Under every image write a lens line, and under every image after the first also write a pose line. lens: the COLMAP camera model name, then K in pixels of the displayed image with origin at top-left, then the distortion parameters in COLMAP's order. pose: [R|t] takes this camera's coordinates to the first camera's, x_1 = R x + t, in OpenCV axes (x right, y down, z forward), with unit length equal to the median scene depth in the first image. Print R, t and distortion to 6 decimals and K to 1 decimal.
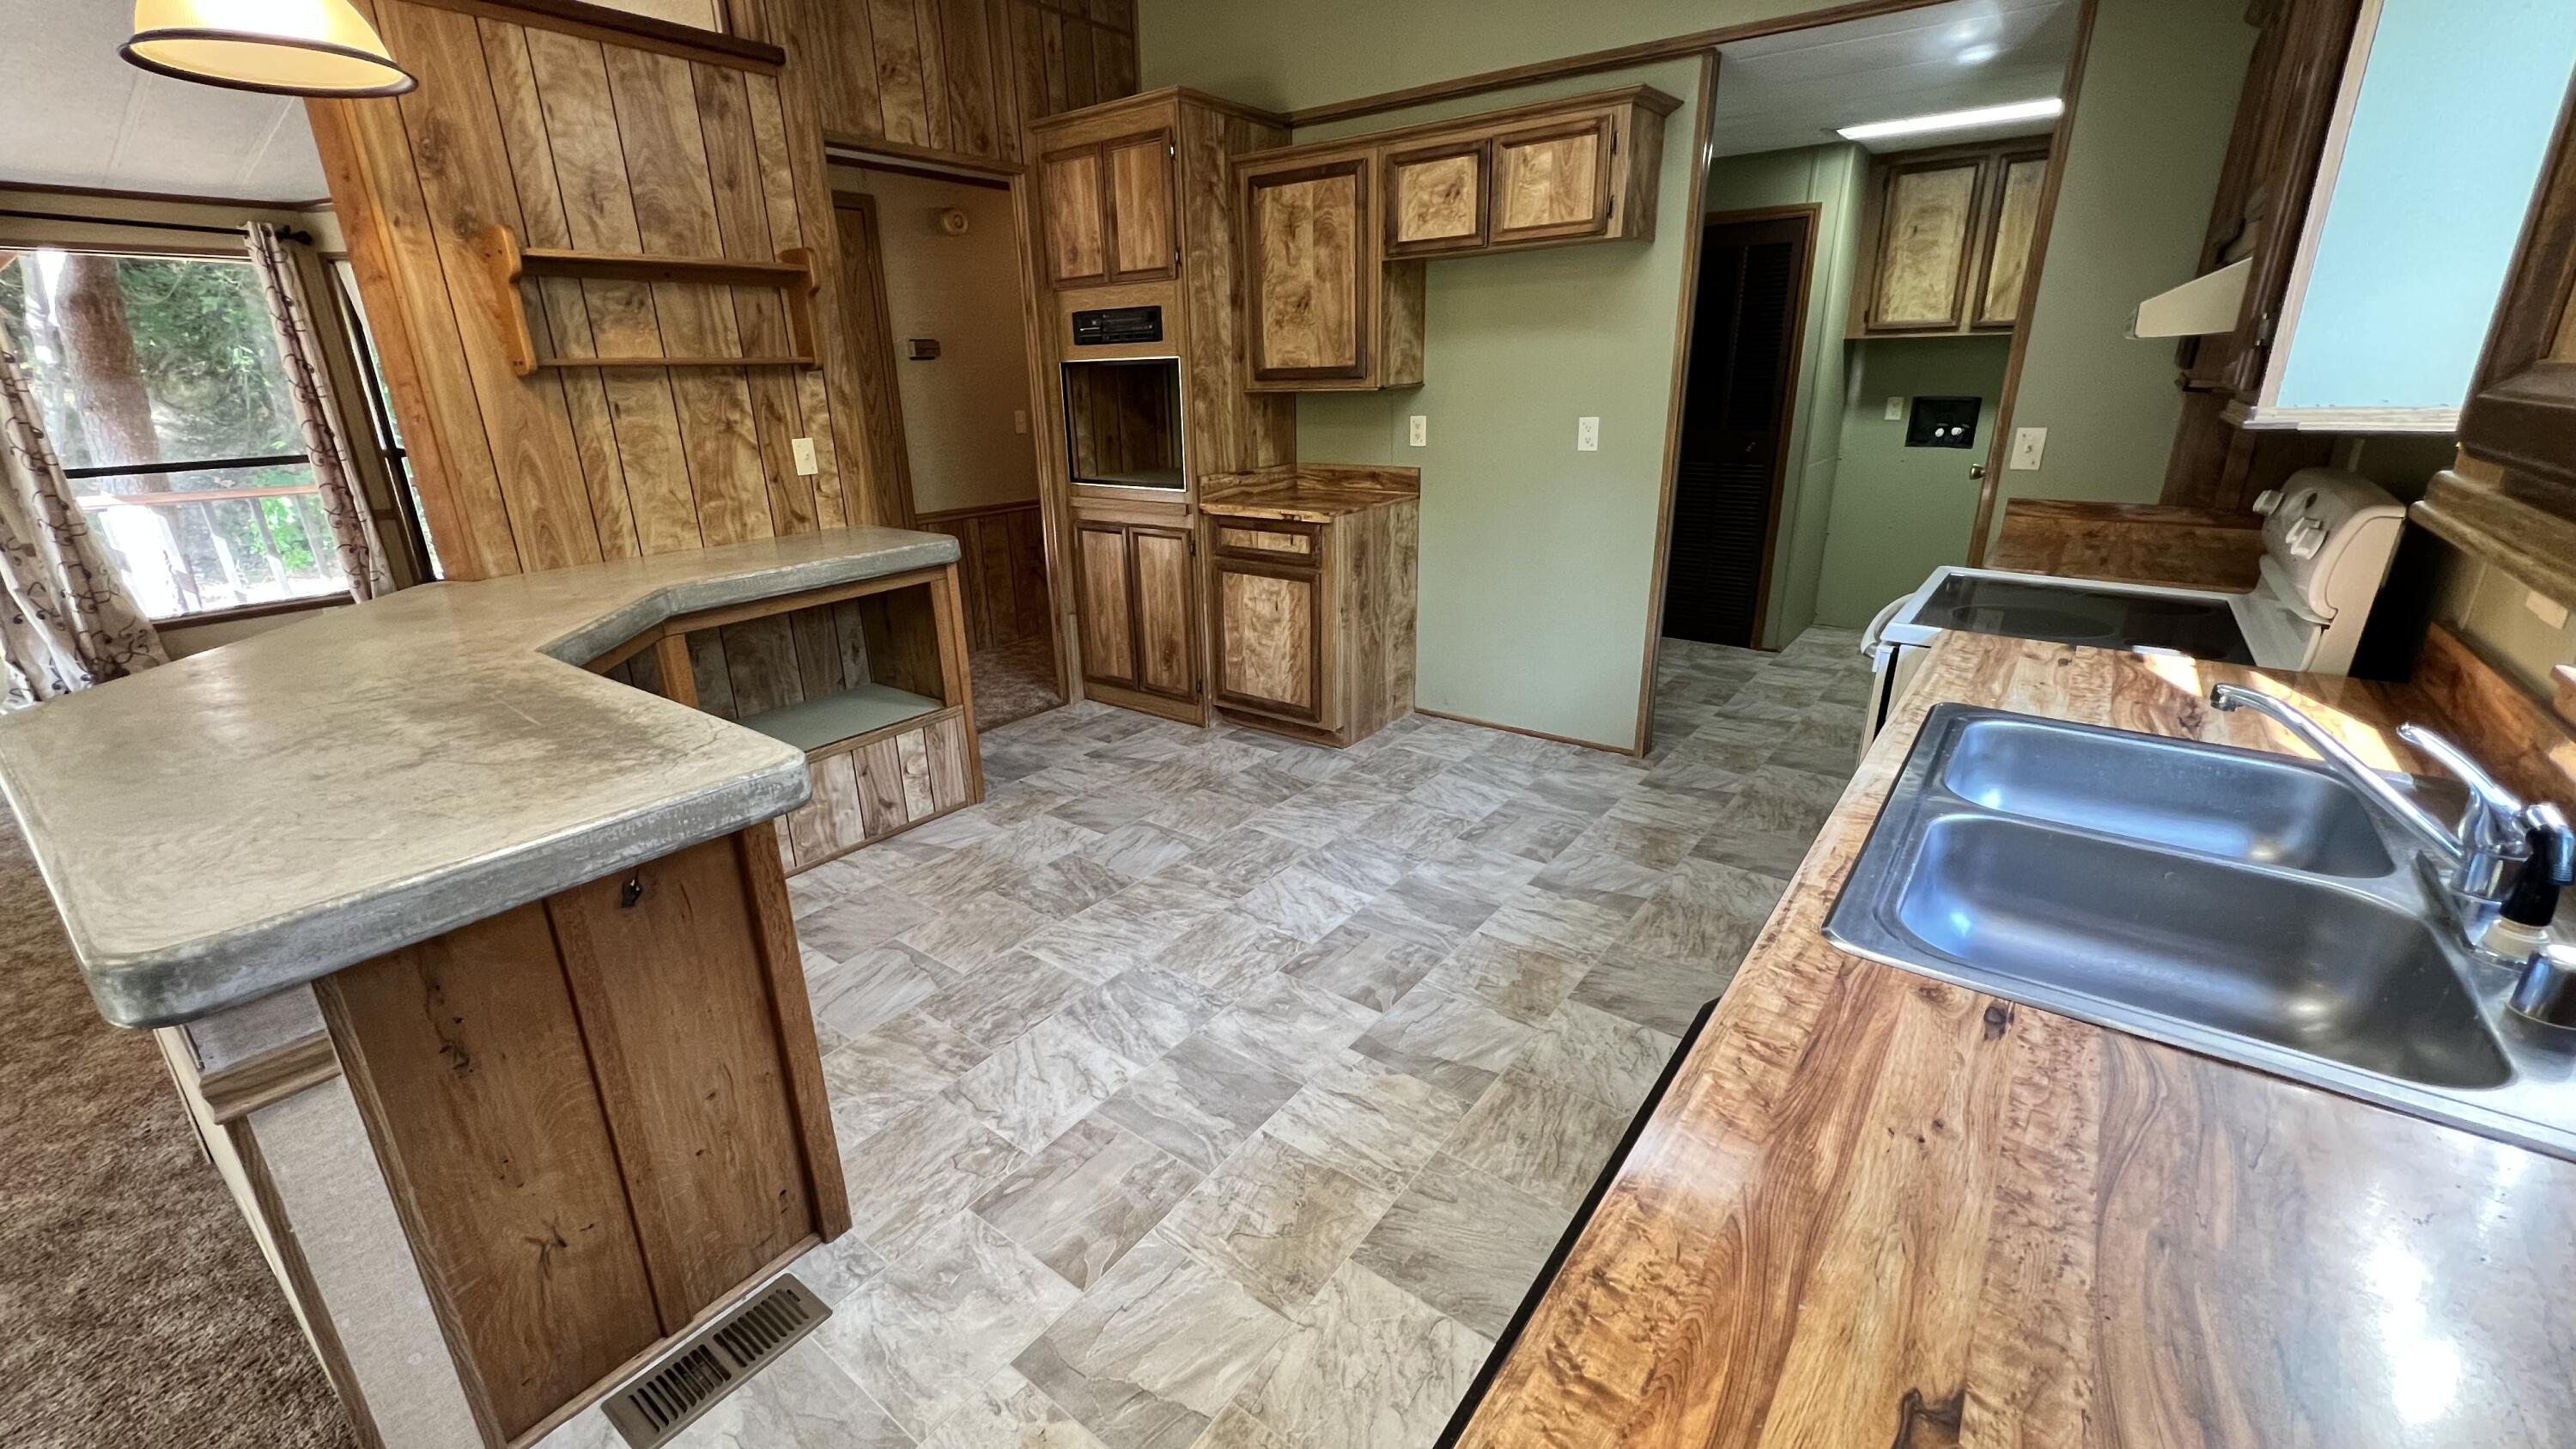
lens RADIAL K [[1032.5, 0, 1283.3], [0, 1032.5, 720.1], [0, 0, 1]] dist [-0.001494, 0.001277]
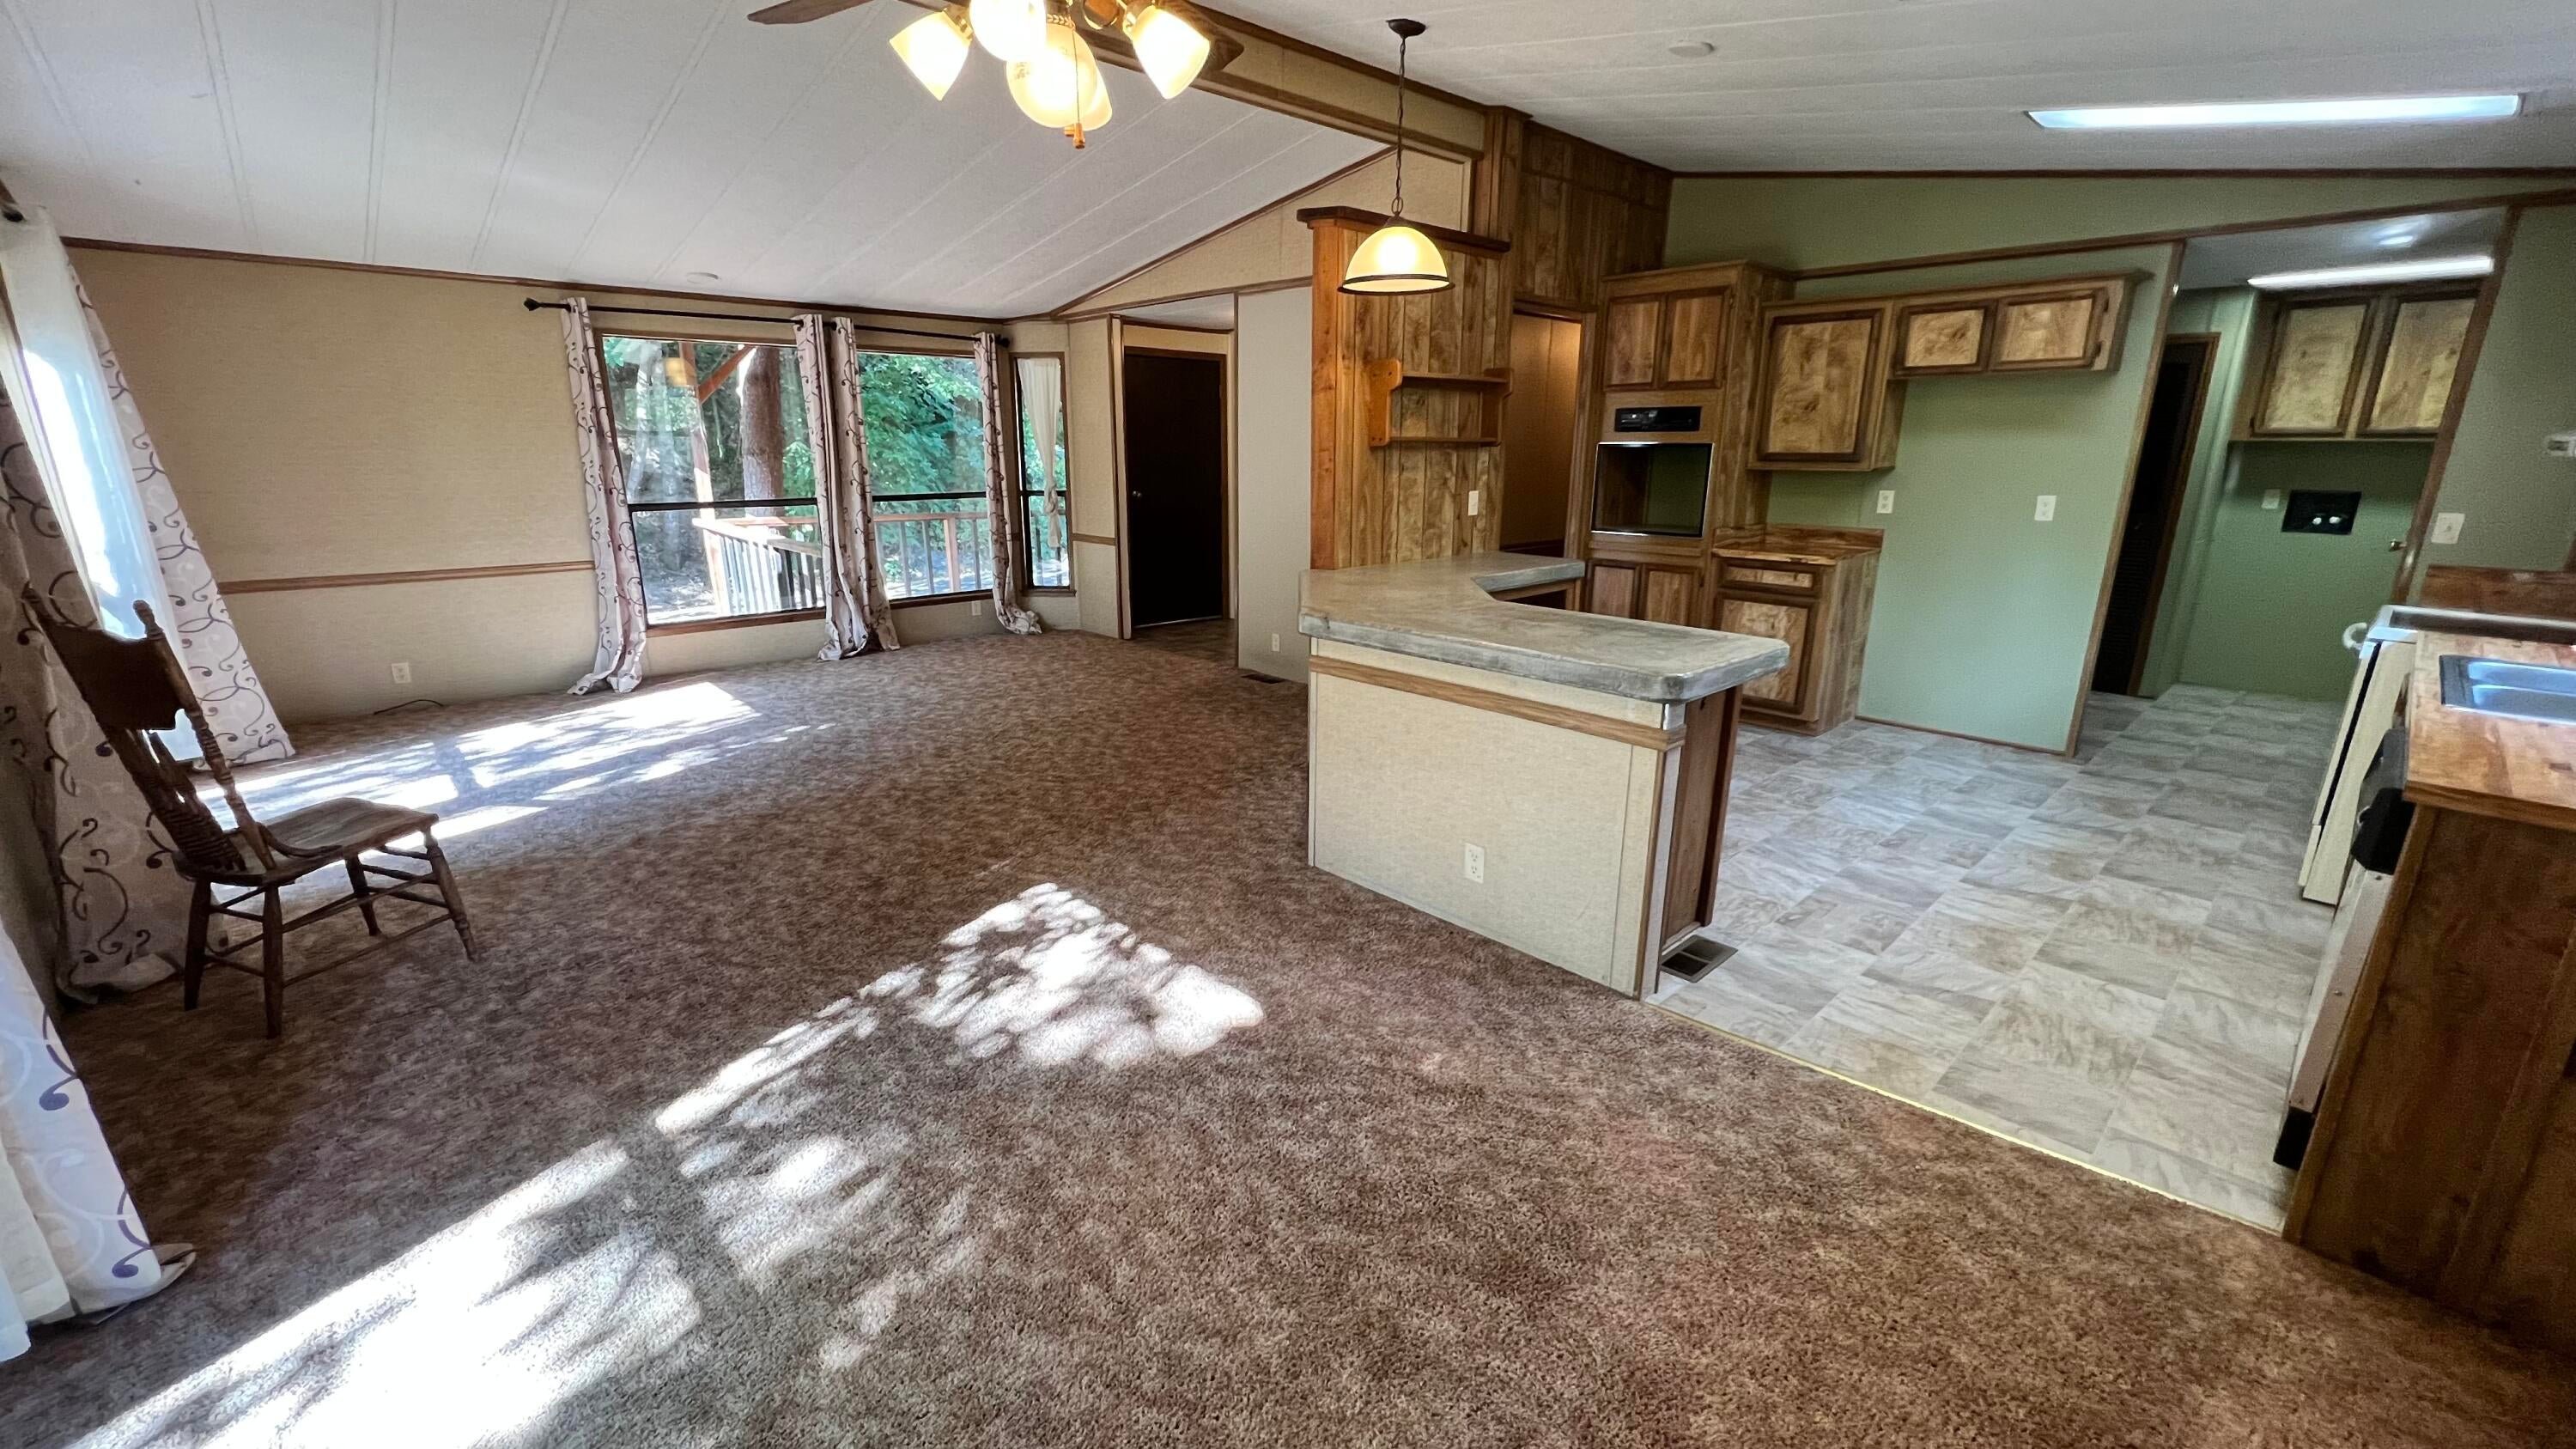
lens RADIAL K [[1028.9, 0, 1284.9], [0, 1028.9, 718.4], [0, 0, 1]] dist [-0.001434, 0.000579]
pose [[0.984152, 0.070078, -0.162895, -0.430871], [-0.080651, 0.994982, -0.059219, 0.148925], [0.157928, 0.071418, 0.984865, -0.438254]]
